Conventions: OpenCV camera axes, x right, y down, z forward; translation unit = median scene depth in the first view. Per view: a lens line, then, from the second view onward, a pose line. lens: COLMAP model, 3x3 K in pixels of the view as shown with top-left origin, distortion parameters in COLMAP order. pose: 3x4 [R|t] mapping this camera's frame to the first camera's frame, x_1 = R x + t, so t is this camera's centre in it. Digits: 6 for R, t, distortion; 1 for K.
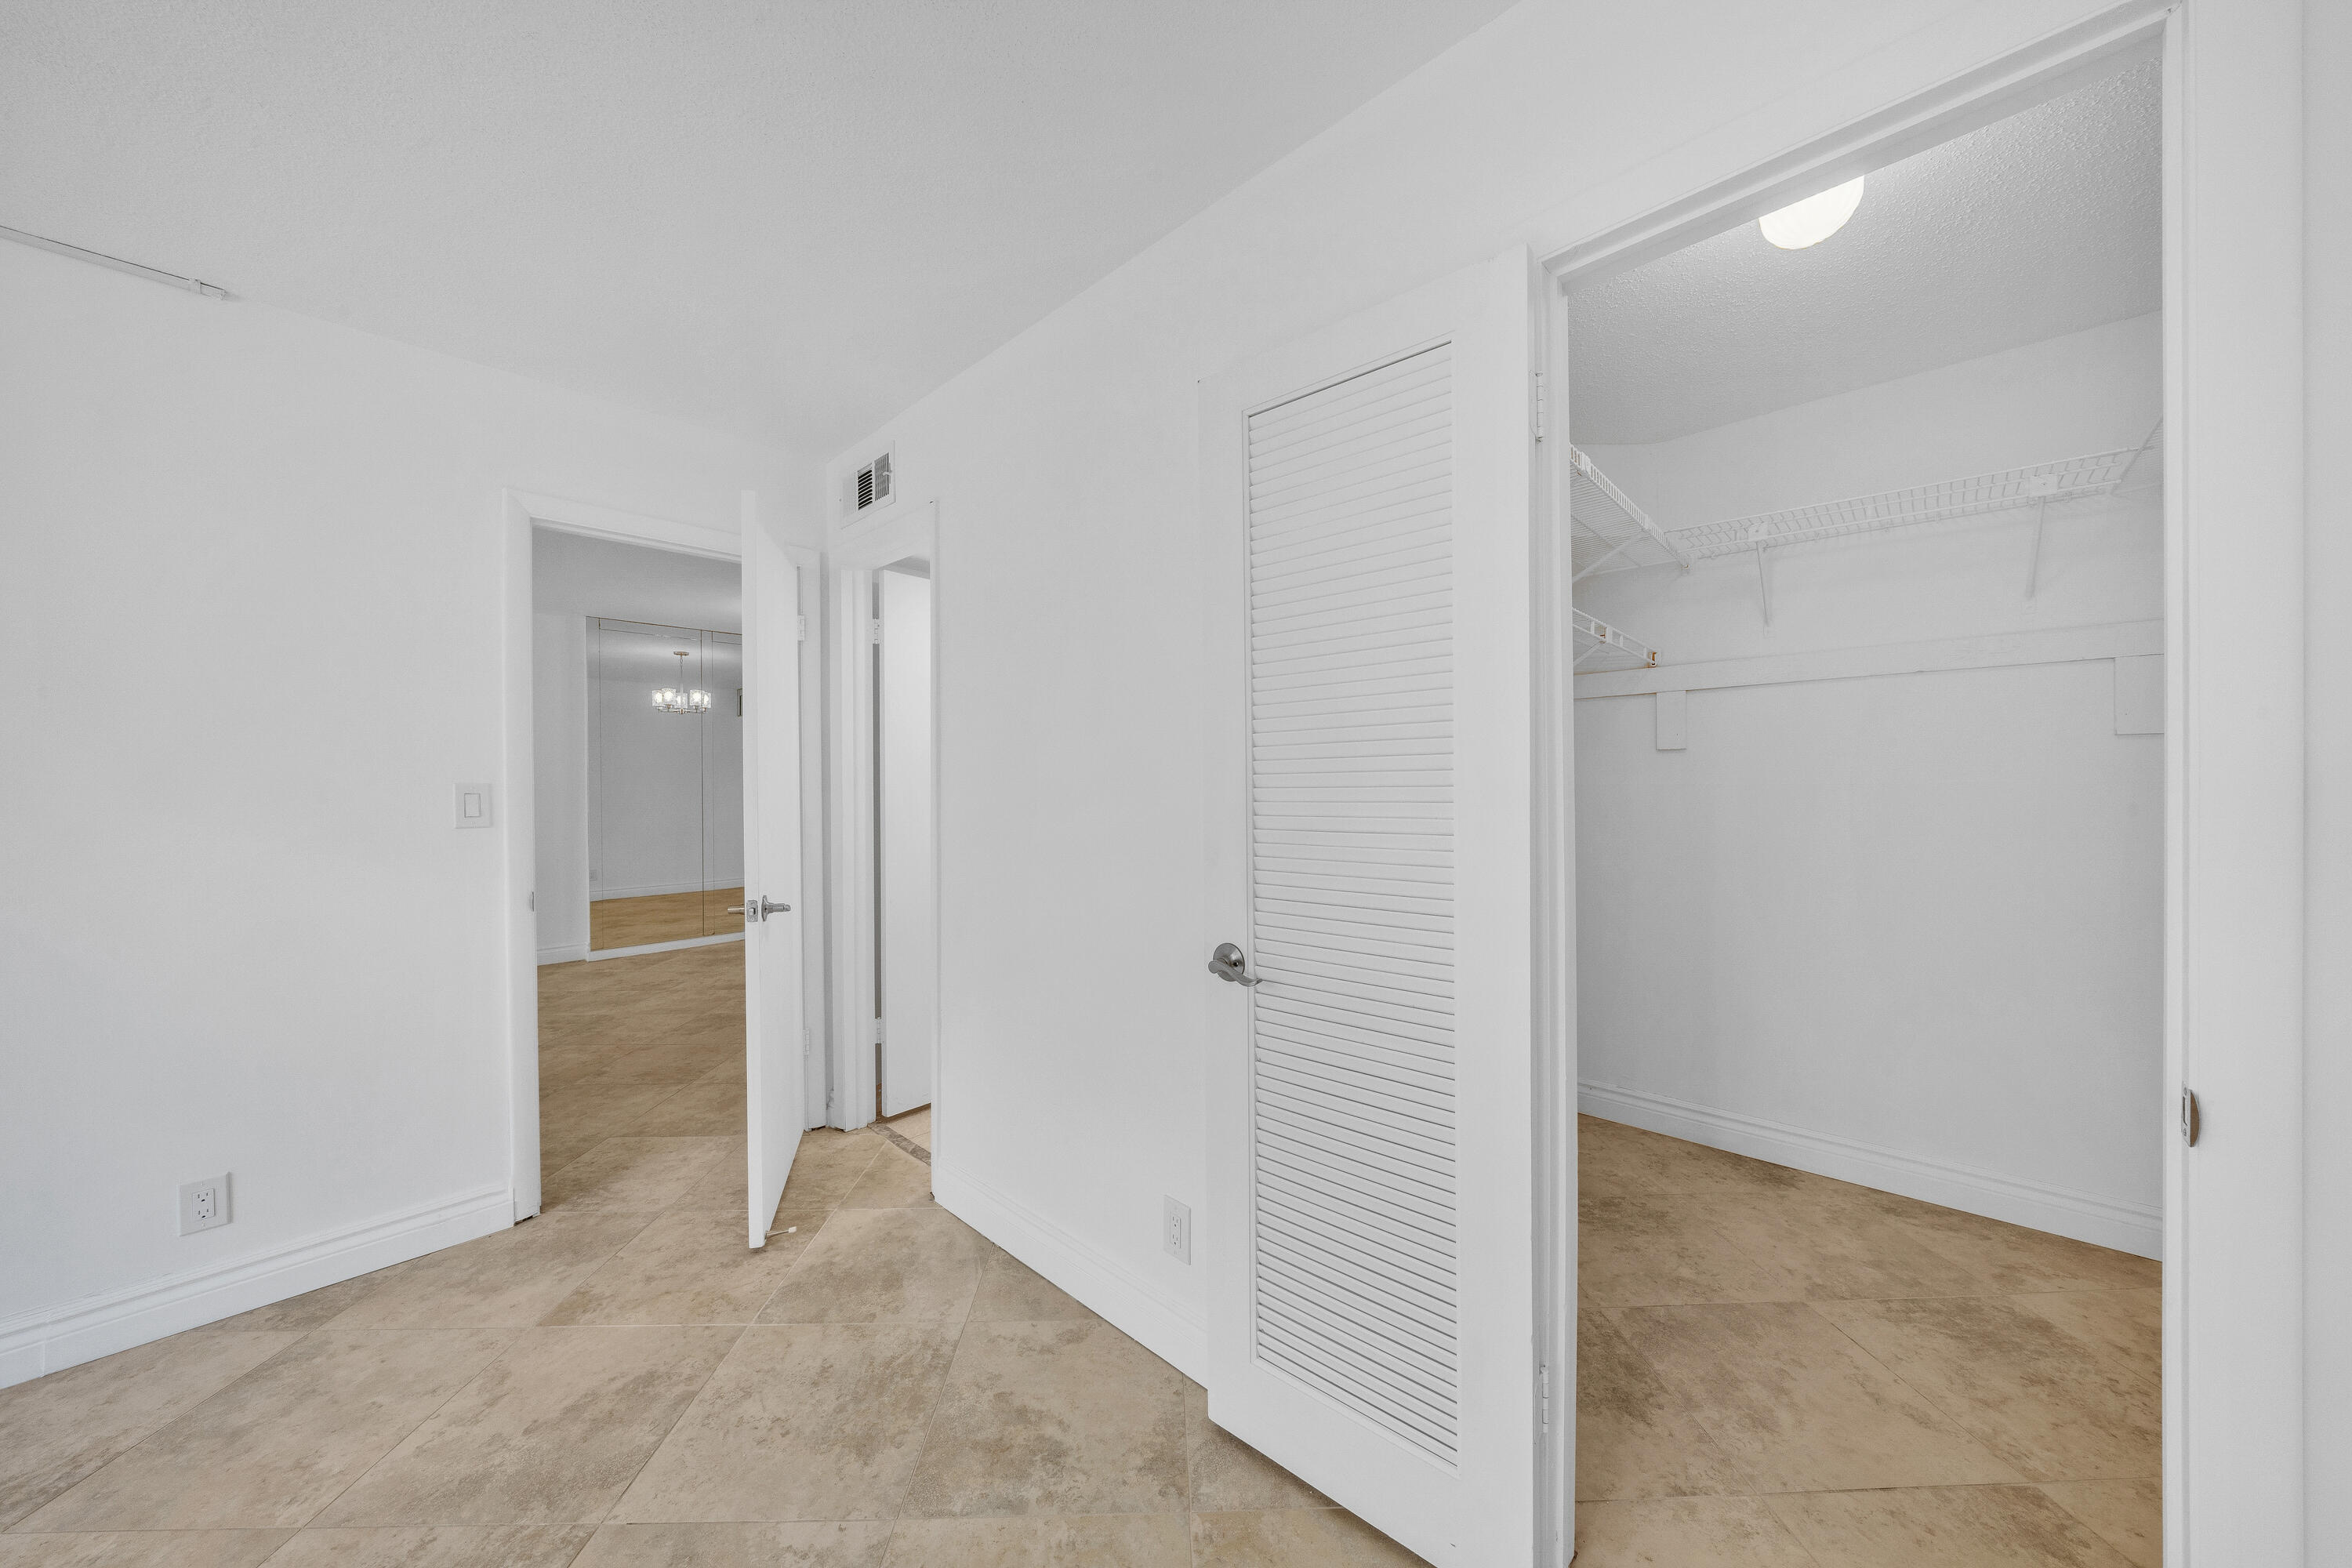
lens RADIAL K [[796.2, 0, 1176.0], [0, 796.2, 784.0], [0, 0, 1]] dist [-0.004600, -0.000075]
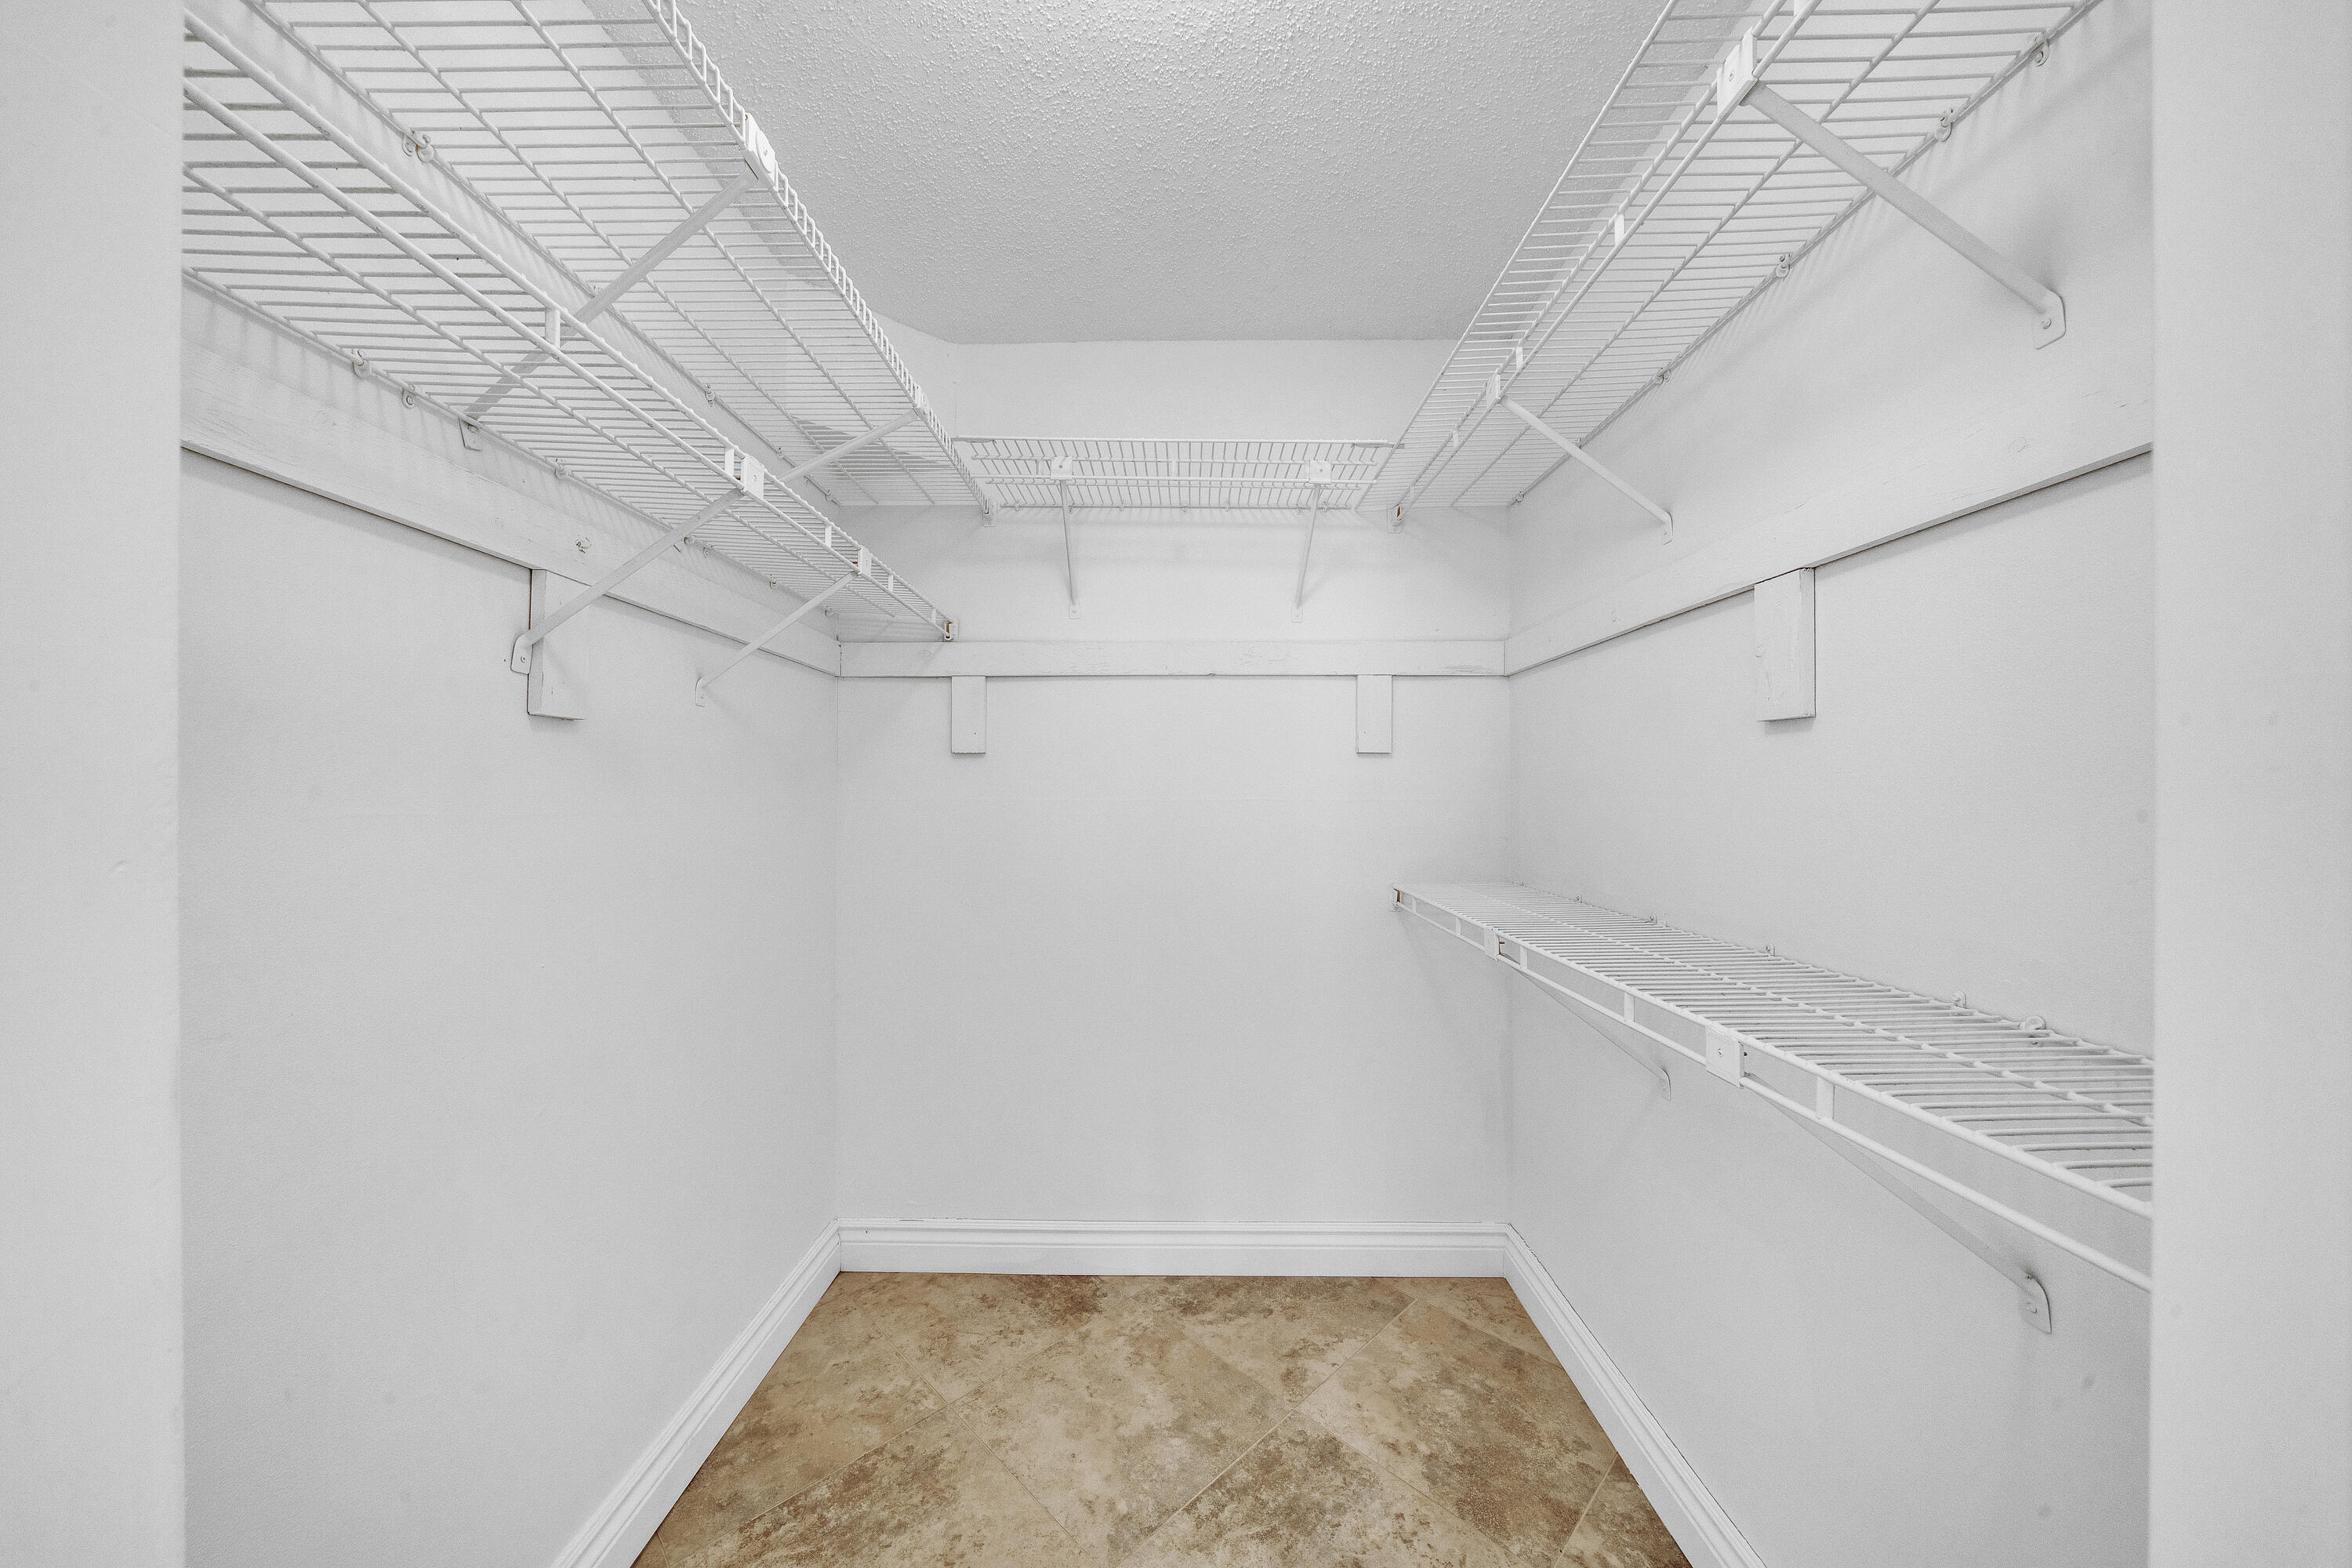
lens RADIAL K [[796.2, 0, 1176.0], [0, 796.2, 784.0], [0, 0, 1]] dist [-0.004600, -0.000075]
pose [[0.727480, 0.013679, 0.685992, 0.314274], [-0.005159, 0.999882, -0.014467, -0.005748], [-0.686109, 0.006985, 0.727465, 0.400783]]
